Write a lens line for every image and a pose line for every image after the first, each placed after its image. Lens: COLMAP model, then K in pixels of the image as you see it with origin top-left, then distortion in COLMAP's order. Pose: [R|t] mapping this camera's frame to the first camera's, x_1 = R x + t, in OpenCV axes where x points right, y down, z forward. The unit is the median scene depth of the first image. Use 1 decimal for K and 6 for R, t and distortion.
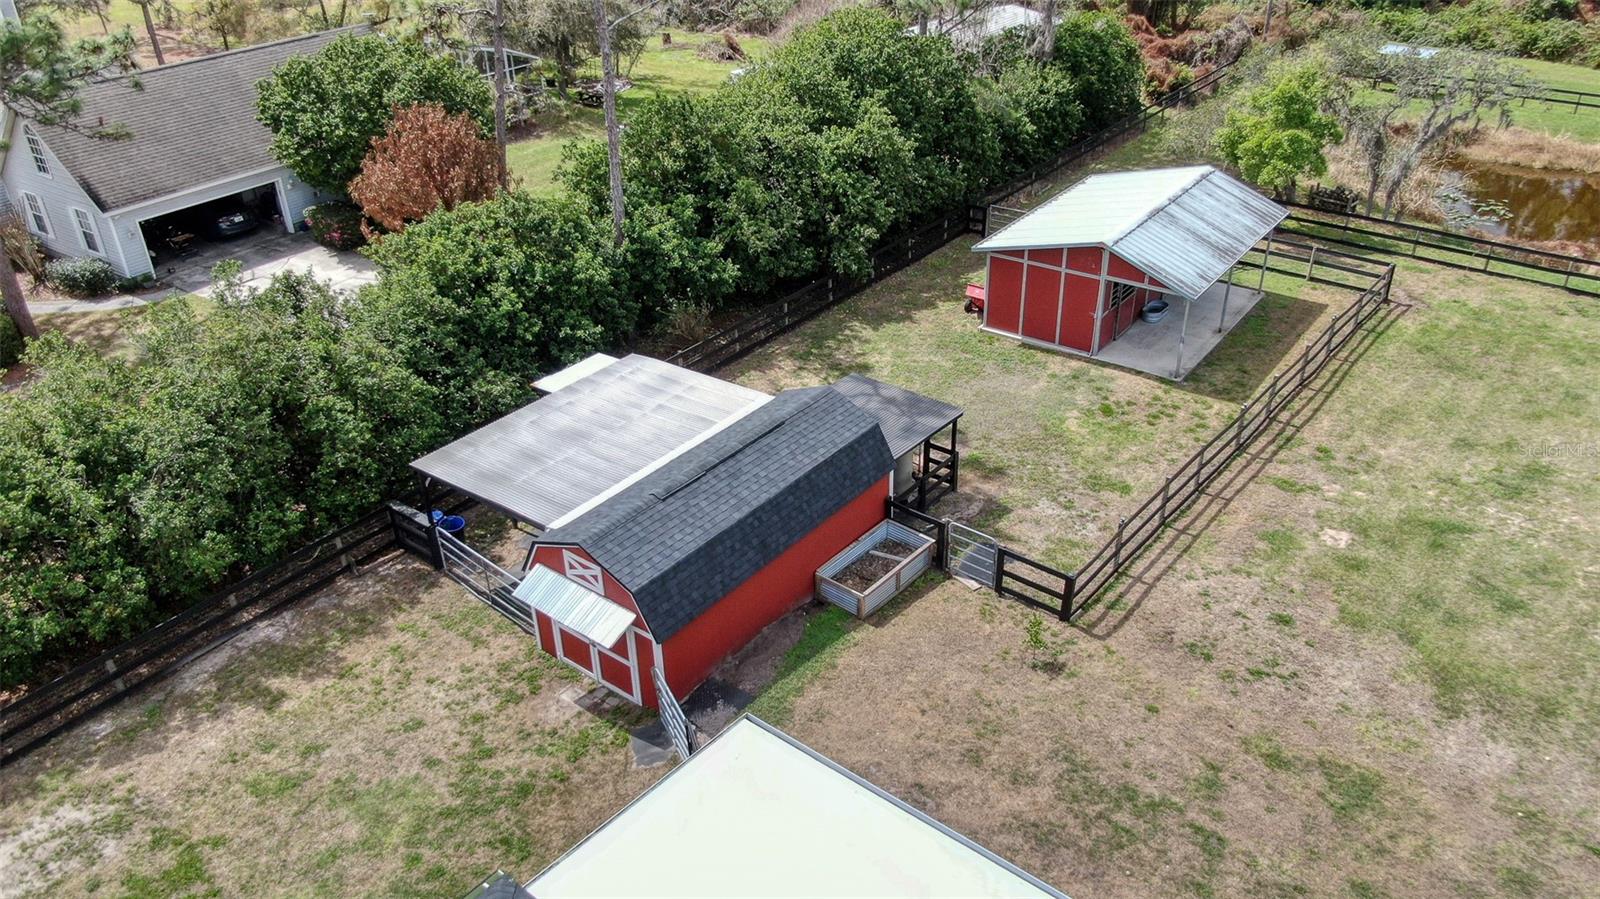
lens RADIAL K [[1167.1, 0, 800.0], [0, 1167.1, 449.5], [0, 0, 1]] dist [-0.009015, -0.003704]
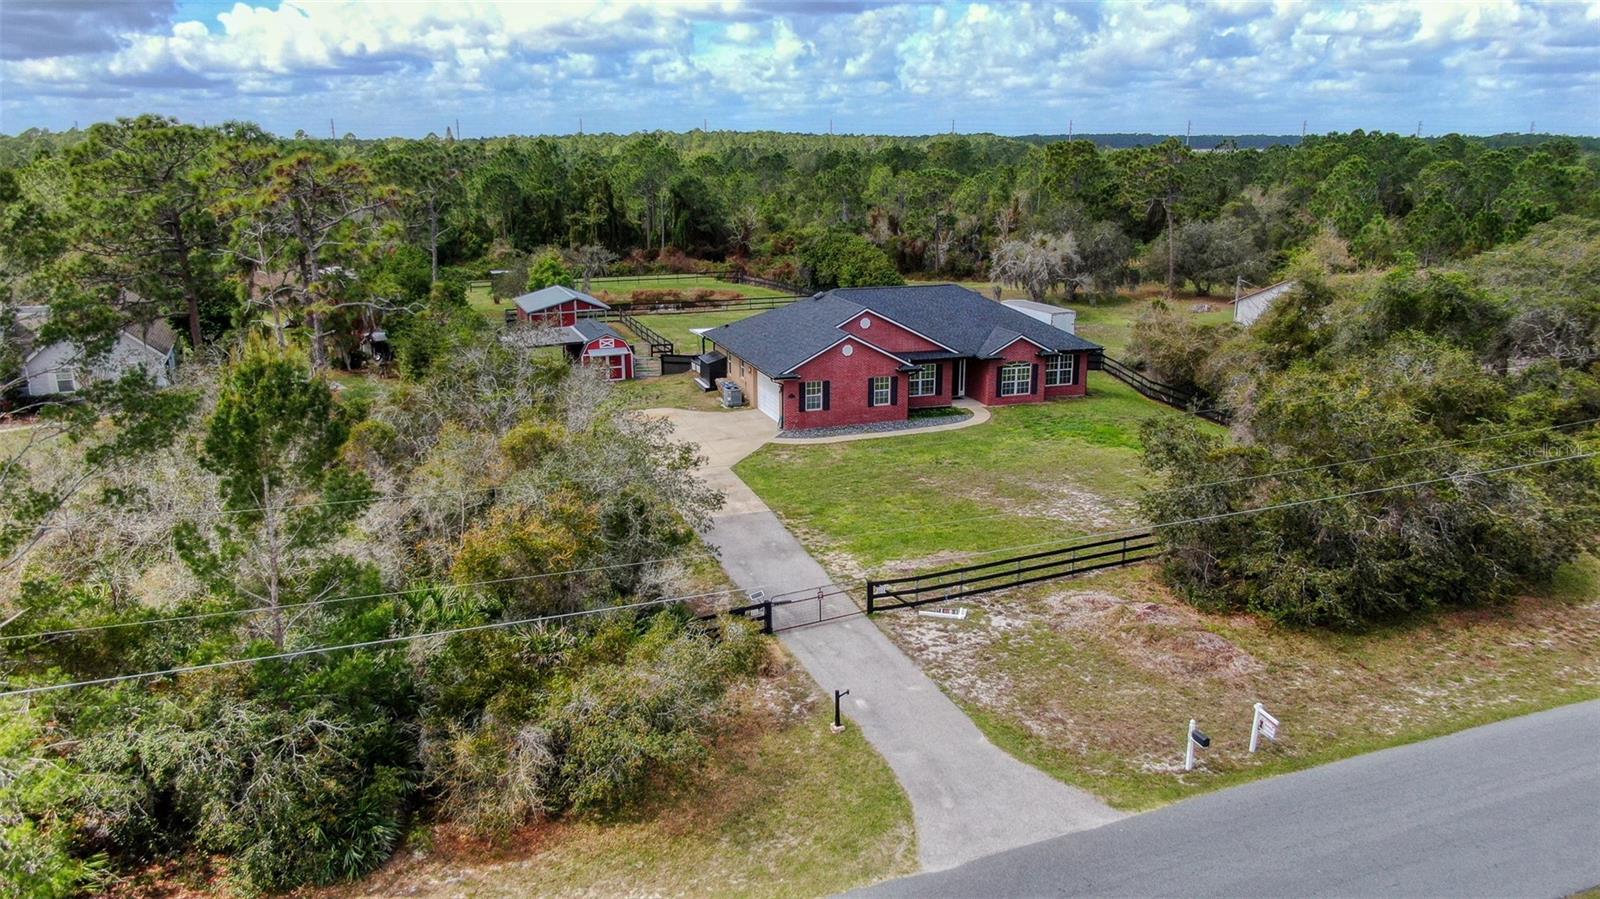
lens RADIAL K [[1167.1, 0, 800.0], [0, 1167.1, 449.5], [0, 0, 1]] dist [-0.009015, -0.003704]
pose [[0.531575, -0.202638, 0.822414, -1.716064], [0.422543, 0.904955, -0.050139, 0.492576], [-0.734088, 0.374158, 0.566675, -0.833976]]
